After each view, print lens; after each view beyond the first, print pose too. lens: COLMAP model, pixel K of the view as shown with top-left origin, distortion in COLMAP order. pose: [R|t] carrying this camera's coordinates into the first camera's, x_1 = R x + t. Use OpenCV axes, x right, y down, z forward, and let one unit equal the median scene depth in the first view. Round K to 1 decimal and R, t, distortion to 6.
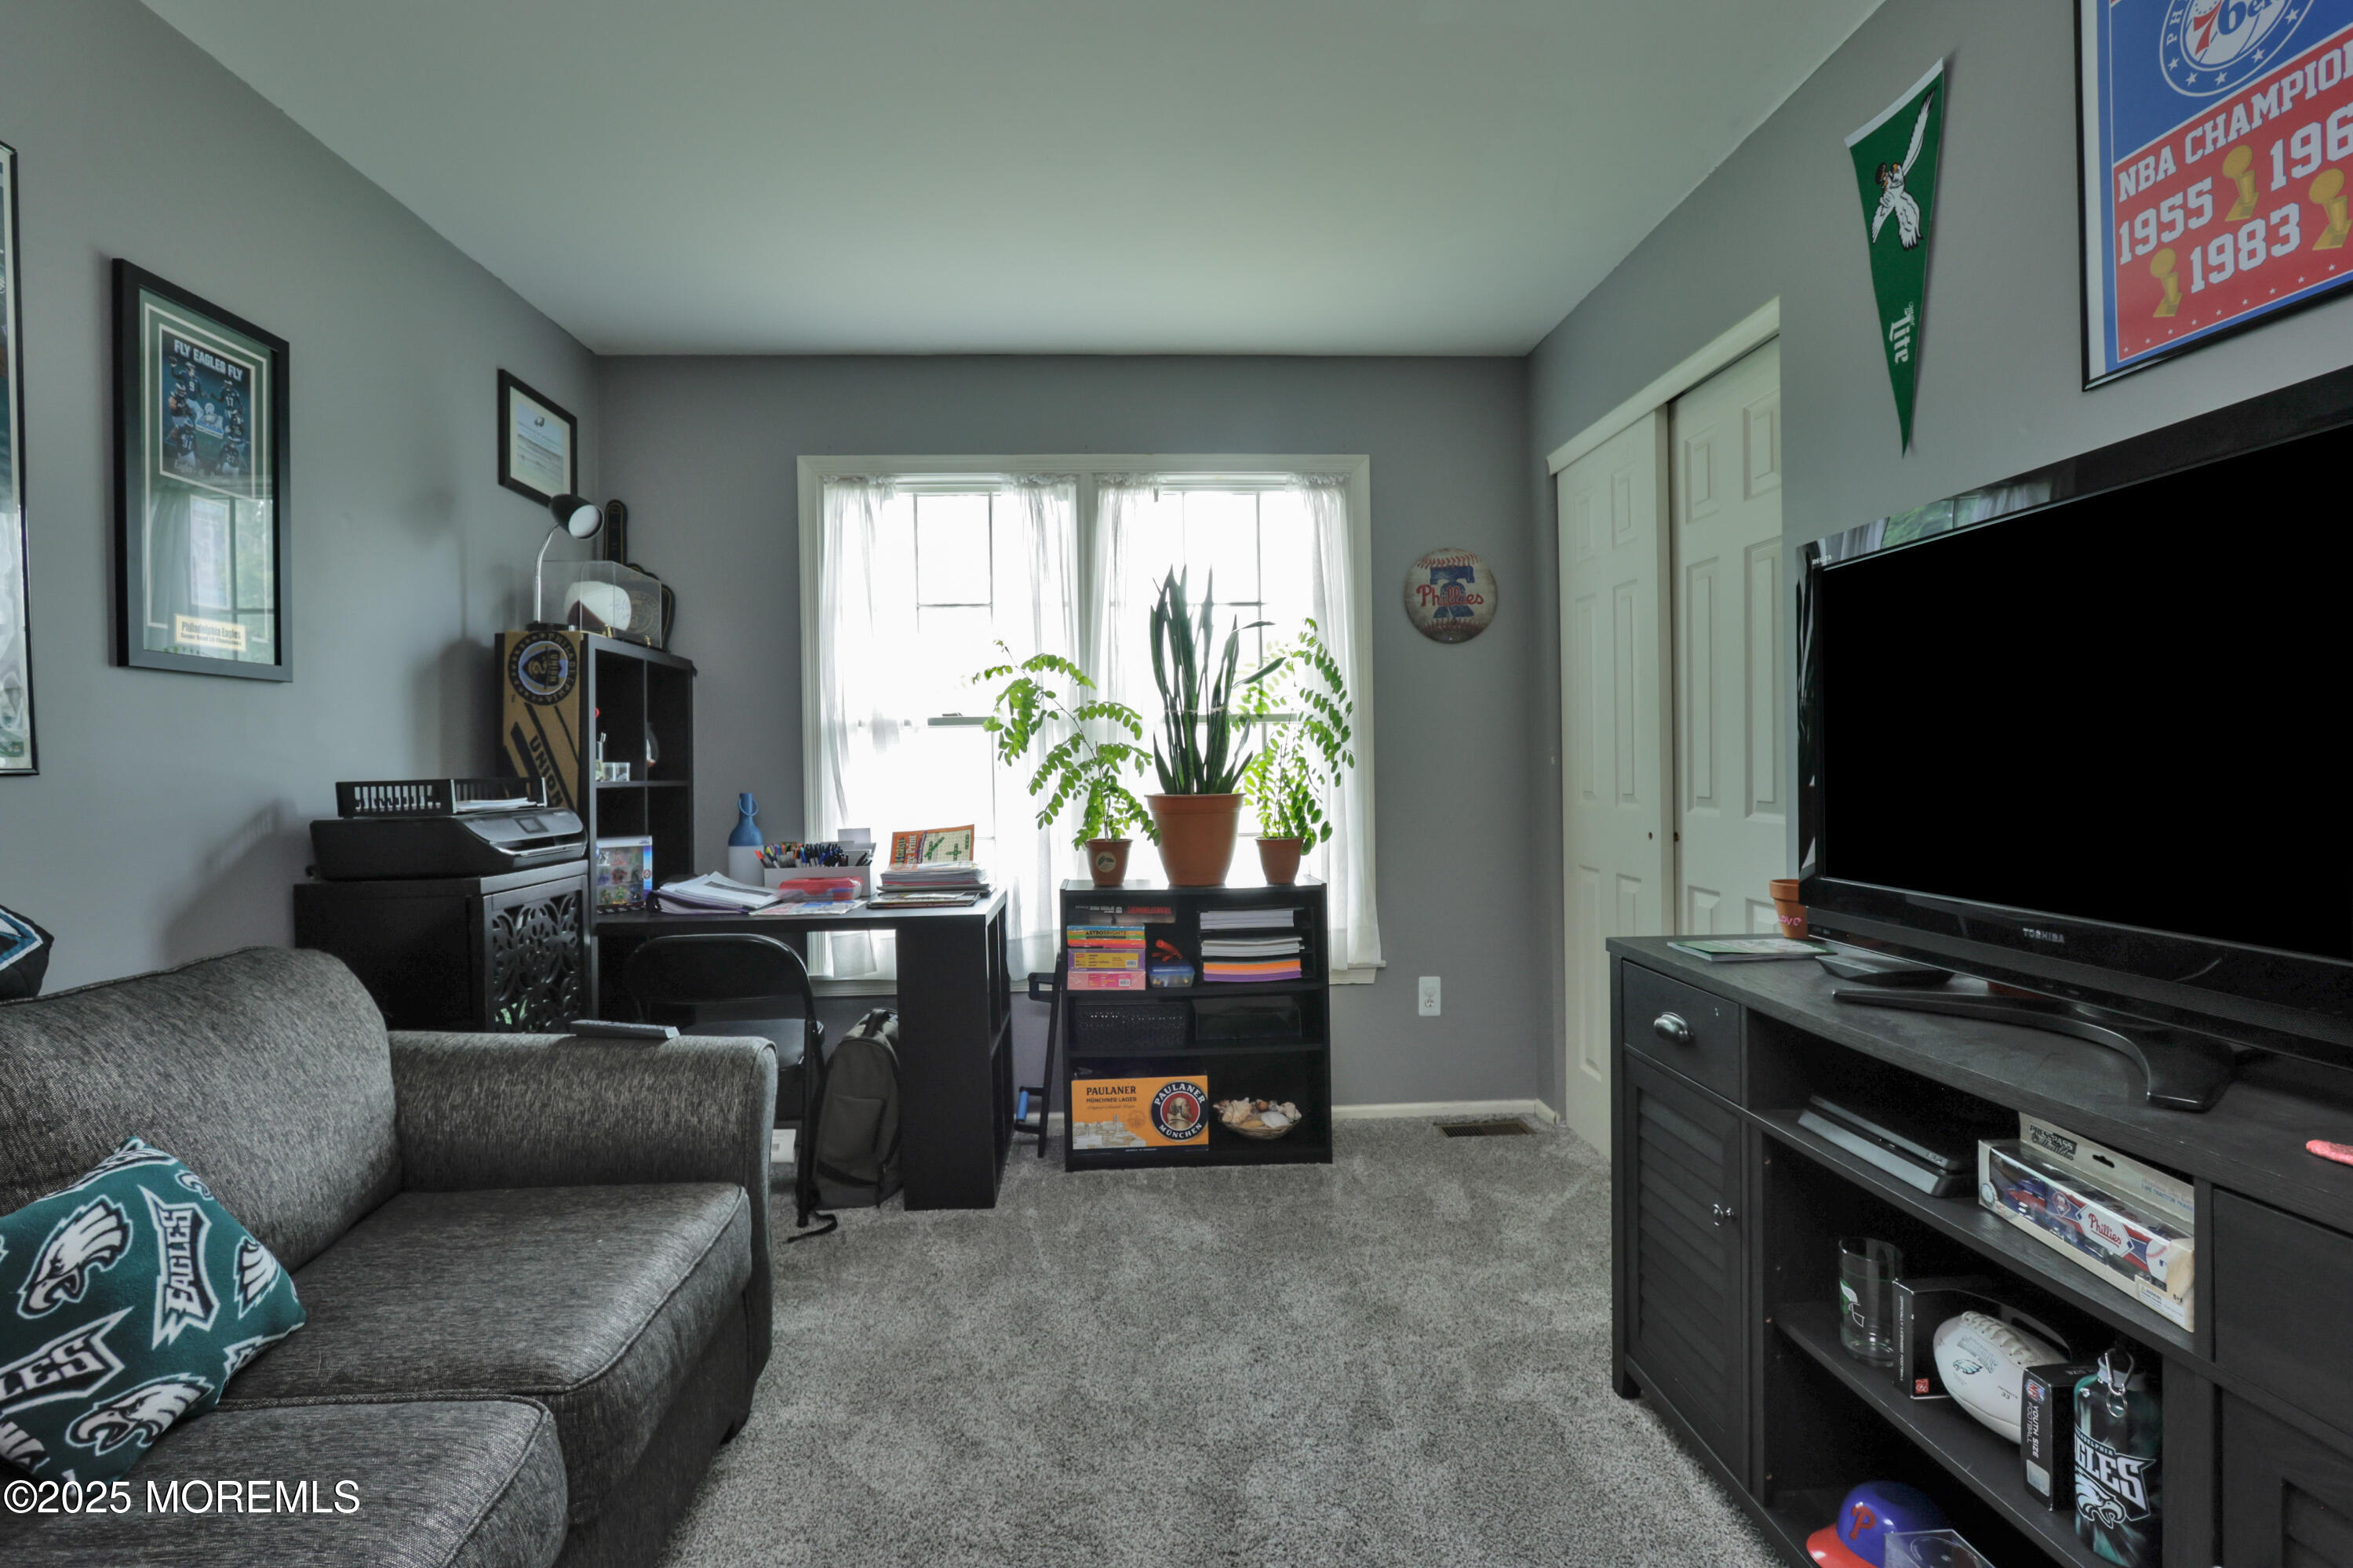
lens RADIAL K [[1088.2, 0, 1175.8], [0, 1088.2, 770.4], [0, 0, 1]] dist [-0.023423, 0.004789]
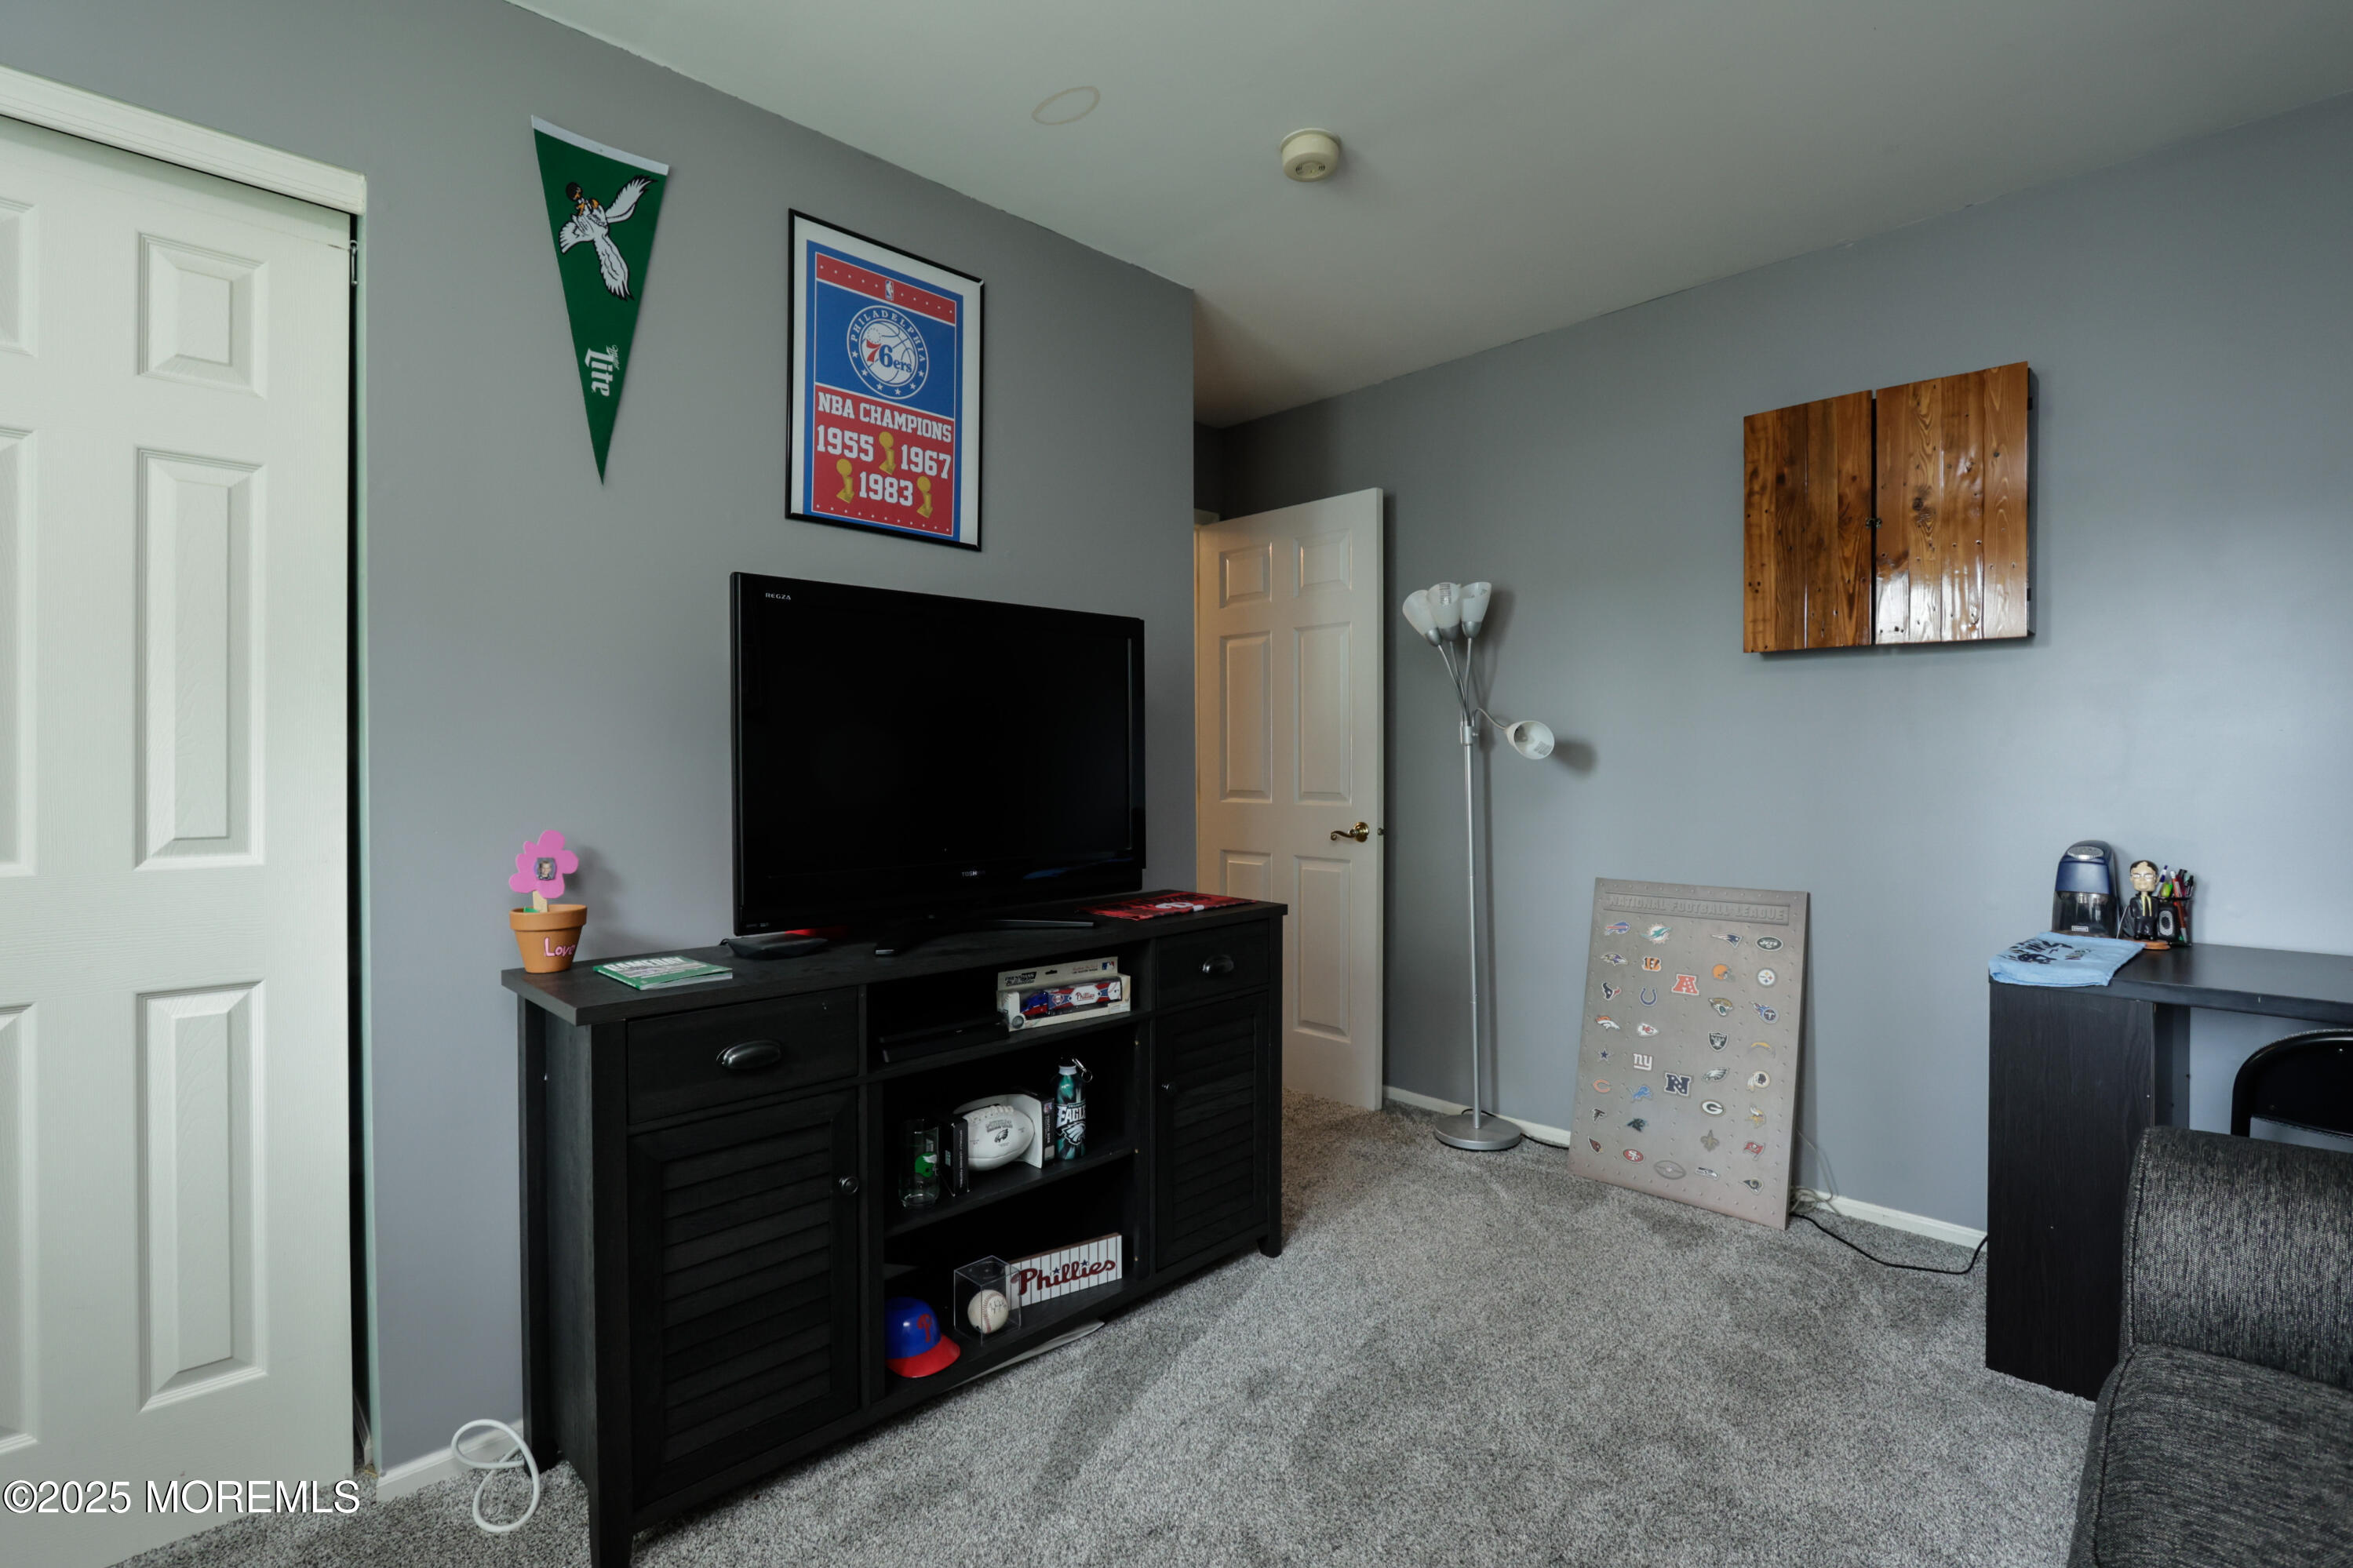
lens RADIAL K [[1088.2, 0, 1174.8], [0, 1088.2, 774.0], [0, 0, 1]] dist [-0.023423, 0.004789]
pose [[-0.659514, 0.003480, 0.751684, -0.665695], [0.012296, 0.999905, 0.006159, -0.010601], [-0.751591, 0.013305, -0.659495, 1.750711]]
